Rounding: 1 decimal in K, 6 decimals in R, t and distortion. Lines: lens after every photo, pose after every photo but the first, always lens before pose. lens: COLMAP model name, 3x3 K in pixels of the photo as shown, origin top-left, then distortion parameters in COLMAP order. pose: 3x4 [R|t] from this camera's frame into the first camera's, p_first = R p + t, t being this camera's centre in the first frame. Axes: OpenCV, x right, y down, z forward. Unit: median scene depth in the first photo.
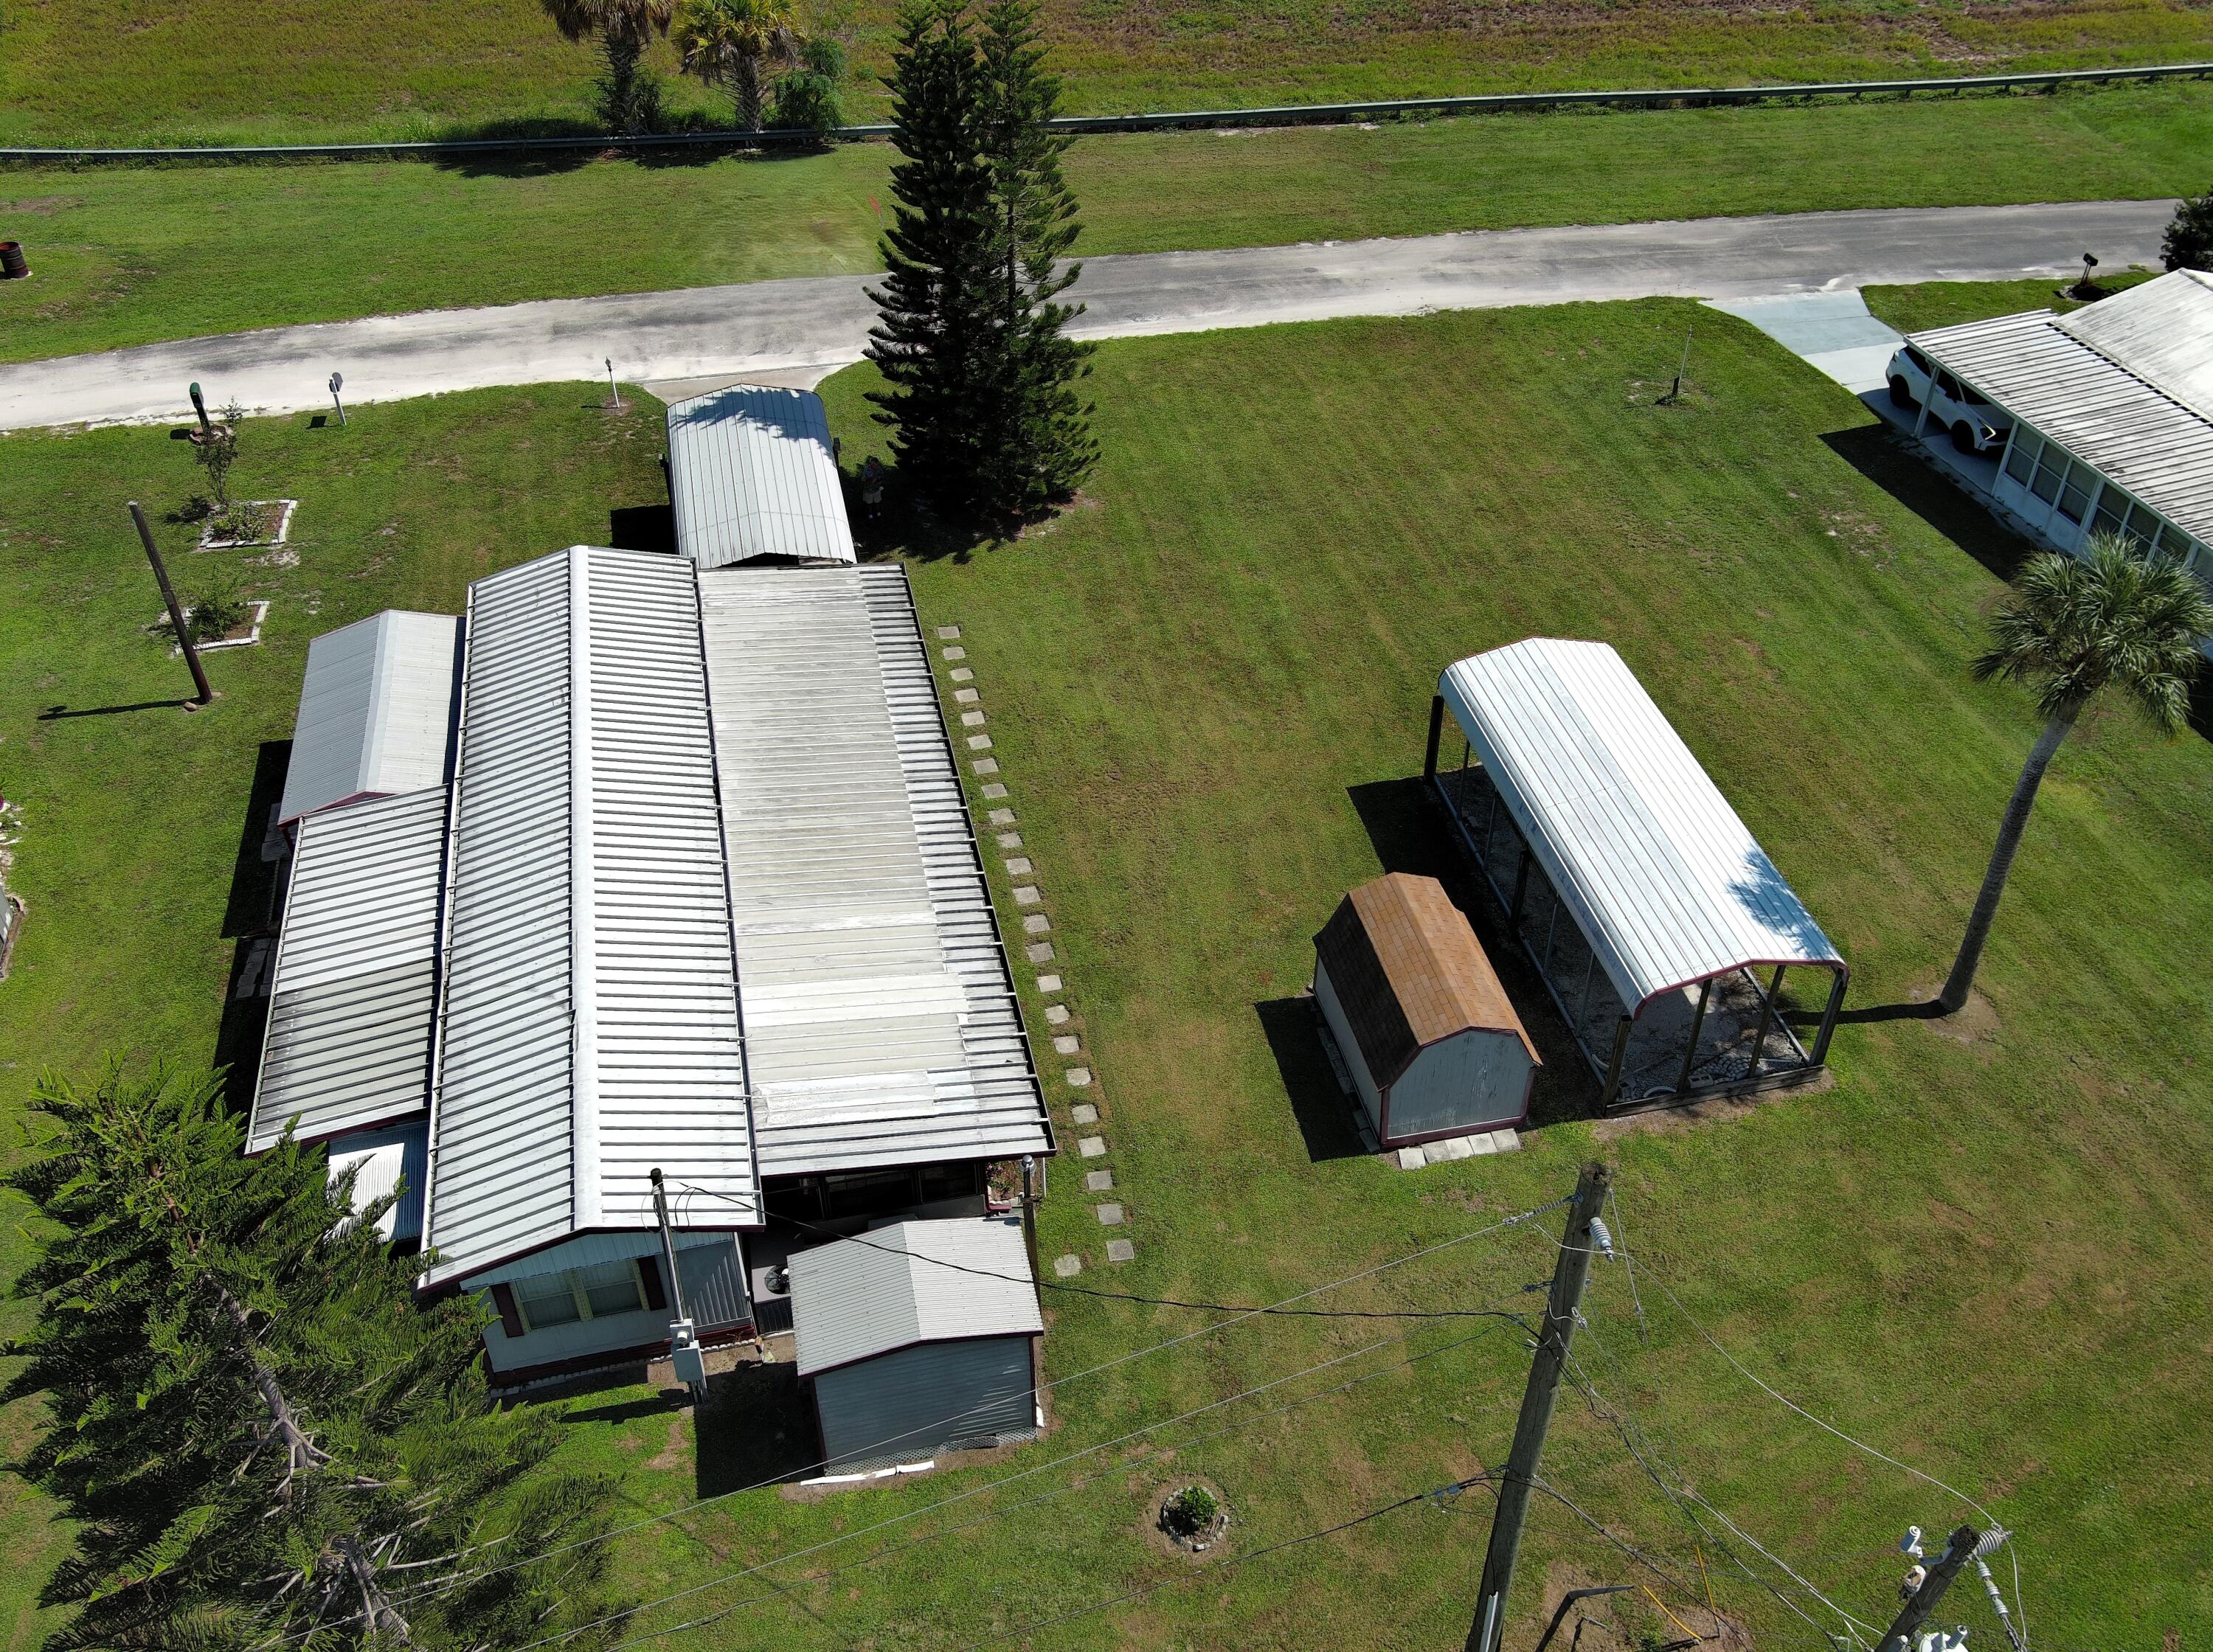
lens RADIAL K [[1861.6, 0, 1260.1], [0, 1861.6, 829.4], [0, 0, 1]] dist [0.043573, -0.044582]
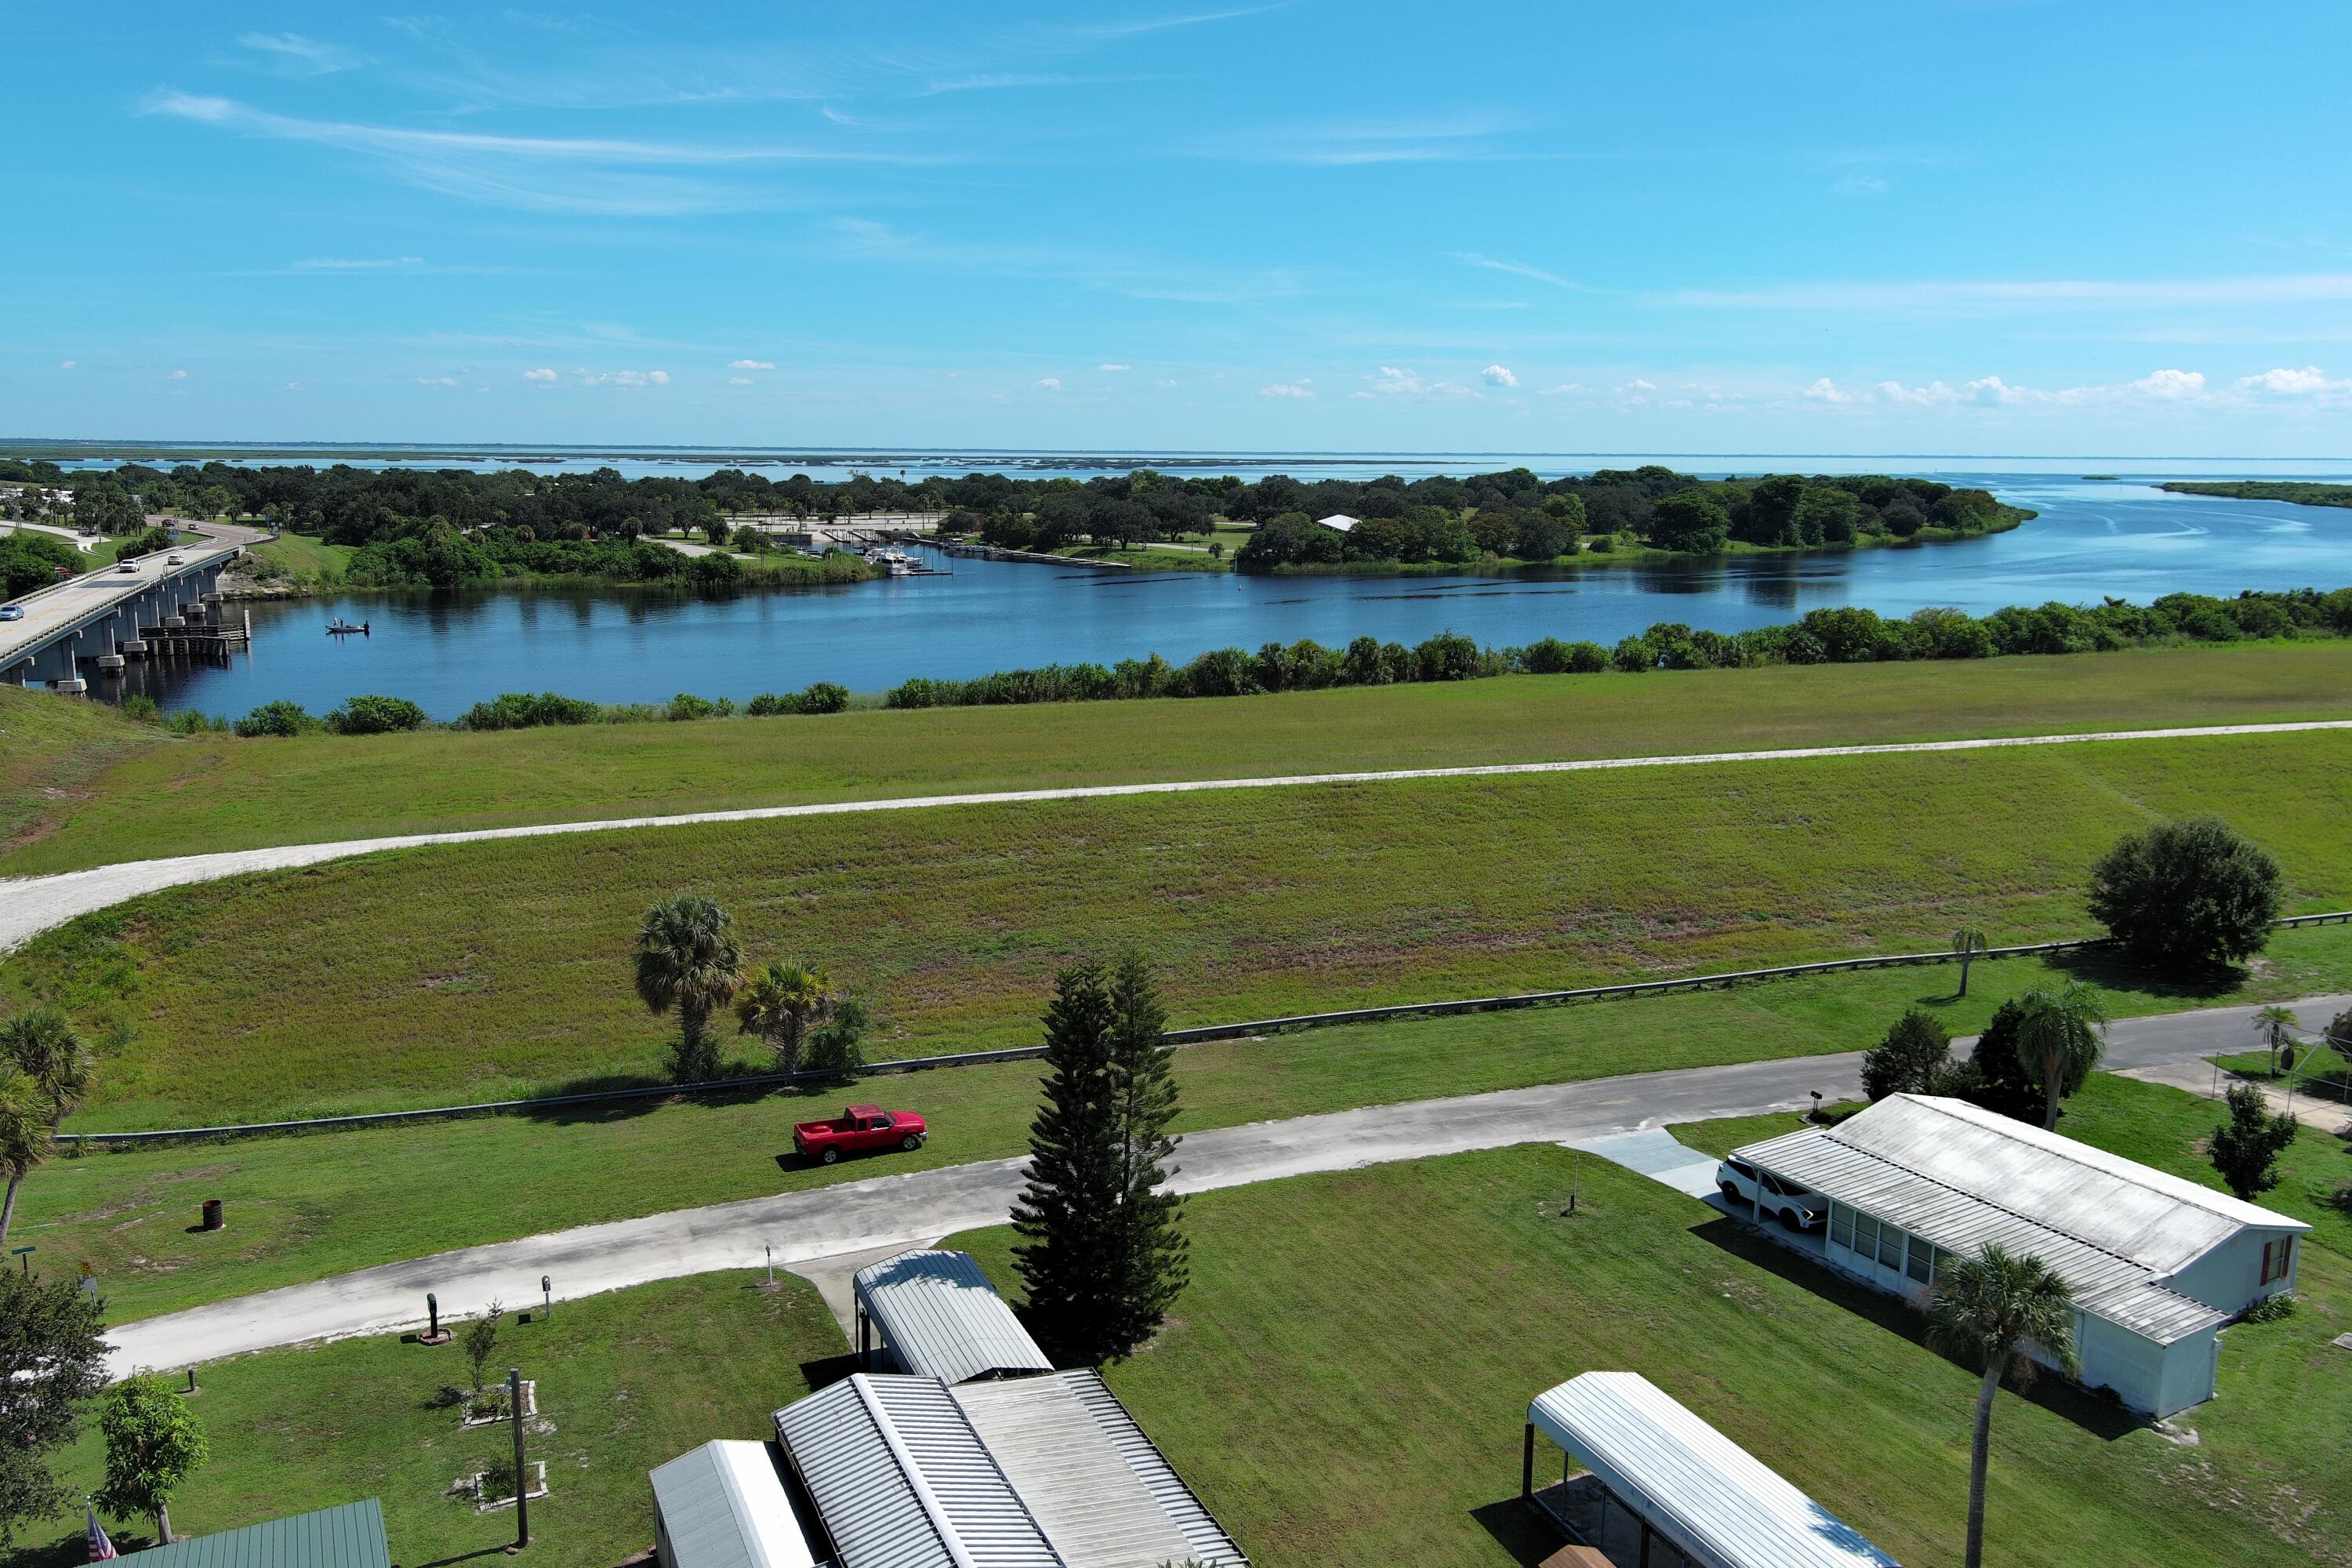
lens RADIAL K [[1912.1, 0, 1176.0], [0, 1912.1, 784.0], [0, 0, 1]] dist [0.004948, -0.001277]
pose [[0.980431, -0.036795, 0.193391, -0.298352], [0.125801, 0.872725, -0.471725, 0.106107], [-0.151421, 0.486823, 0.860276, -0.260930]]
